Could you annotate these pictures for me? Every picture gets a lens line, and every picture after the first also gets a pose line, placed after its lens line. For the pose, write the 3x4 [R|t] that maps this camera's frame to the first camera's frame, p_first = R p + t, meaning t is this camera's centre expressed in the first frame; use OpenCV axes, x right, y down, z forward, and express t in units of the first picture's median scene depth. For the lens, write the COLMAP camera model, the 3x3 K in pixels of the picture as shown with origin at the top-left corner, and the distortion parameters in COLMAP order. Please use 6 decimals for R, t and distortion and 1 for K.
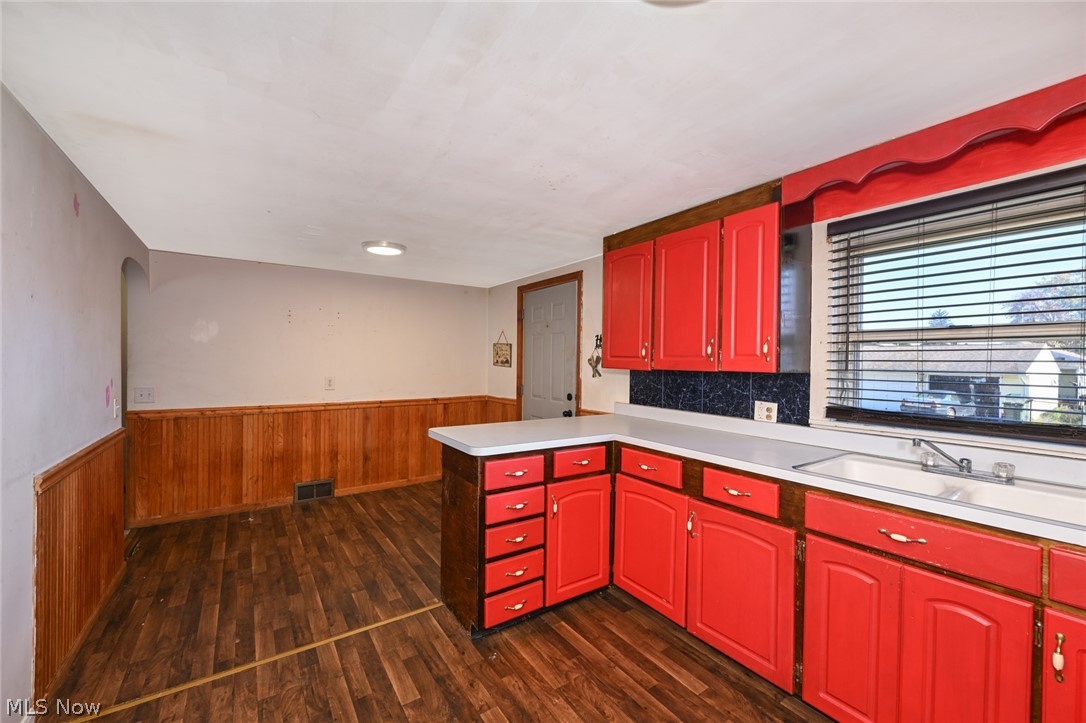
lens RADIAL K [[429.6, 0, 538.3], [0, 429.6, 363.5], [0, 0, 1]] dist [-0.000014, 0.000278]
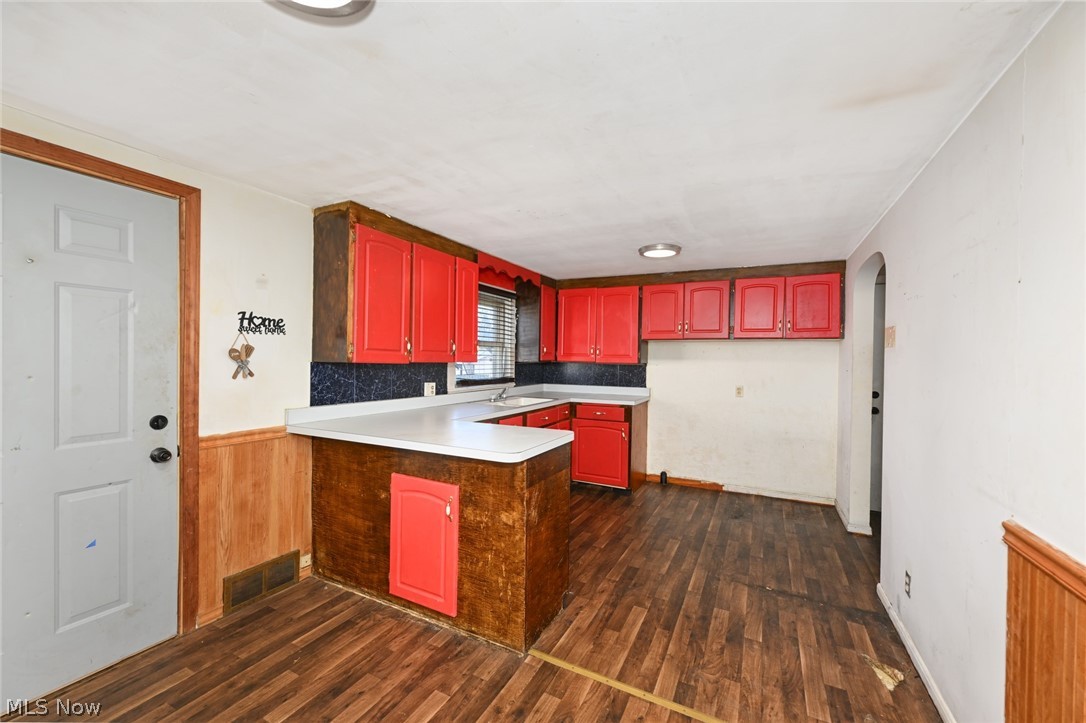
lens RADIAL K [[429.6, 0, 538.3], [0, 429.6, 363.5], [0, 0, 1]] dist [-0.000014, 0.000278]
pose [[-0.471035, -0.025627, 0.881742, -0.923881], [-0.012557, 0.999671, 0.022347, -0.013022], [-0.882025, -0.000546, -0.471202, 1.344354]]
